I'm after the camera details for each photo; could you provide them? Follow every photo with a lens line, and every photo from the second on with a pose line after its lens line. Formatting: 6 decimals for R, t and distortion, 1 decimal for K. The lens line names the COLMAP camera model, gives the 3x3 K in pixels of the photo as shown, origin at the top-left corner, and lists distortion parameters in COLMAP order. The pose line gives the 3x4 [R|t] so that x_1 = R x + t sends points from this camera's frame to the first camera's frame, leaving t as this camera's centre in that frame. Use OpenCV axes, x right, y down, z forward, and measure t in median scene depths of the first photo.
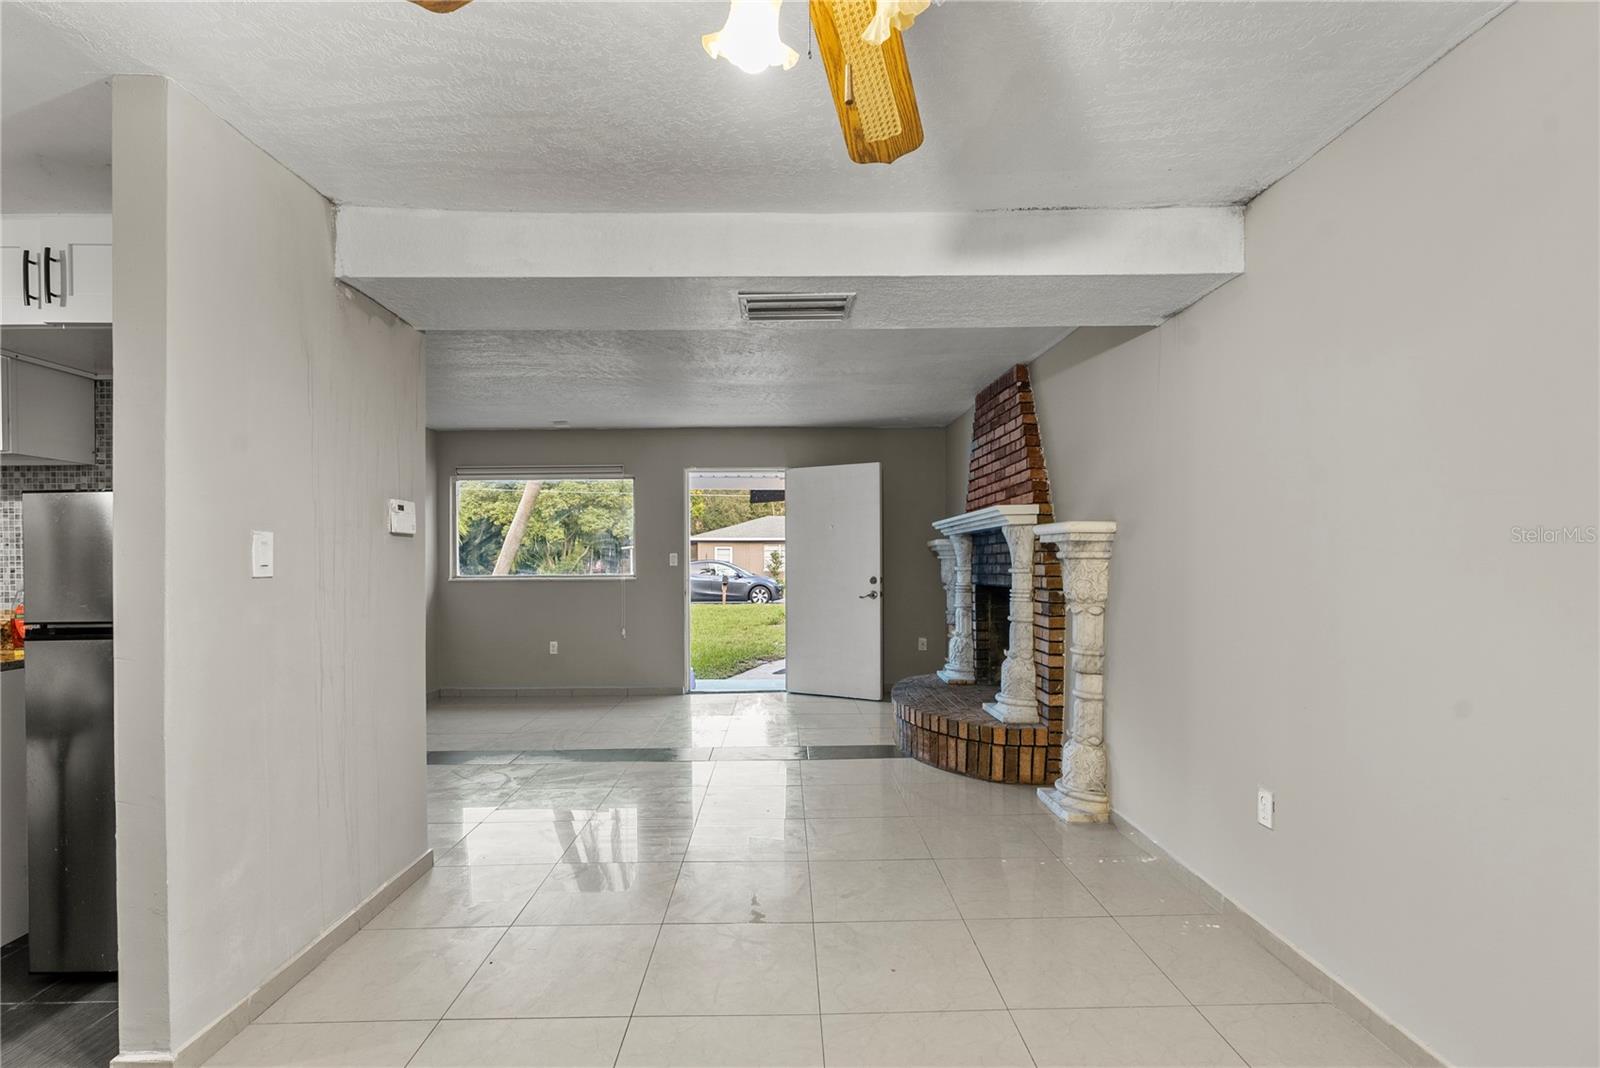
lens RADIAL K [[740.5, 0, 799.3], [0, 740.5, 583.4], [0, 0, 1]] dist [-0.003627, -0.000117]
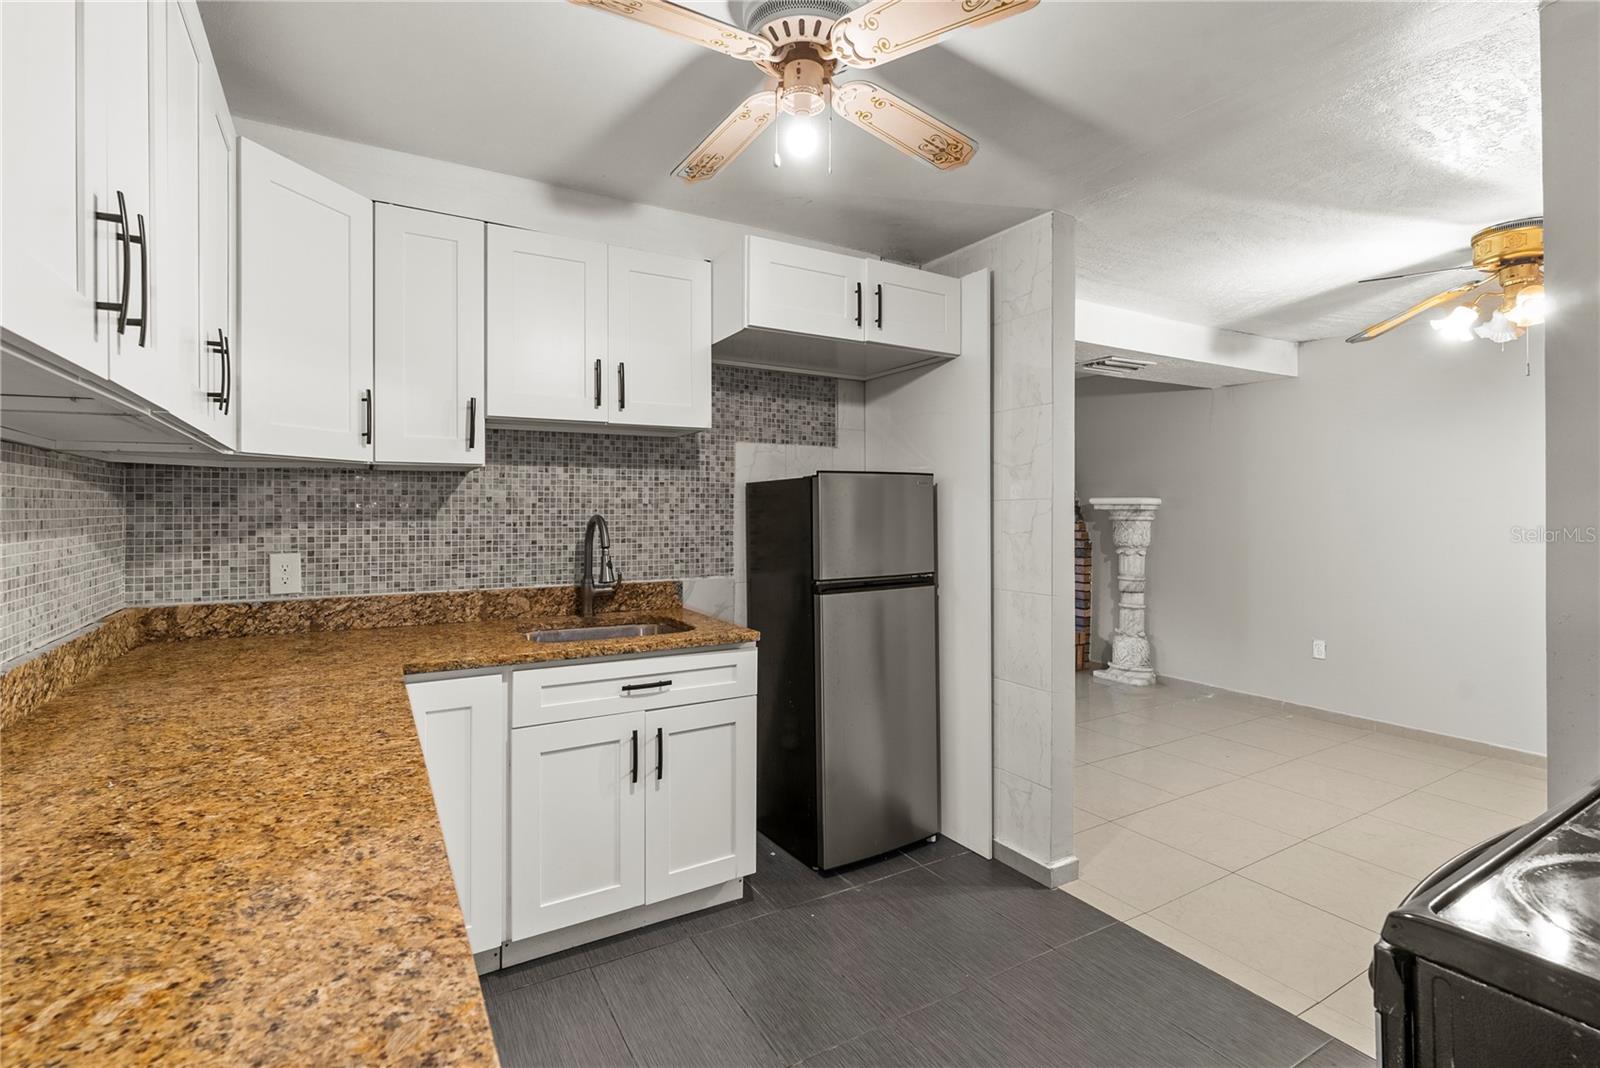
lens RADIAL K [[740.5, 0, 790.3], [0, 740.5, 516.5], [0, 0, 1]] dist [-0.003627, -0.000117]
pose [[0.868703, 0.002581, 0.495326, -1.217697], [0.008446, 0.999764, -0.020022, -0.019215], [-0.495261, 0.021577, 0.868476, -0.021365]]
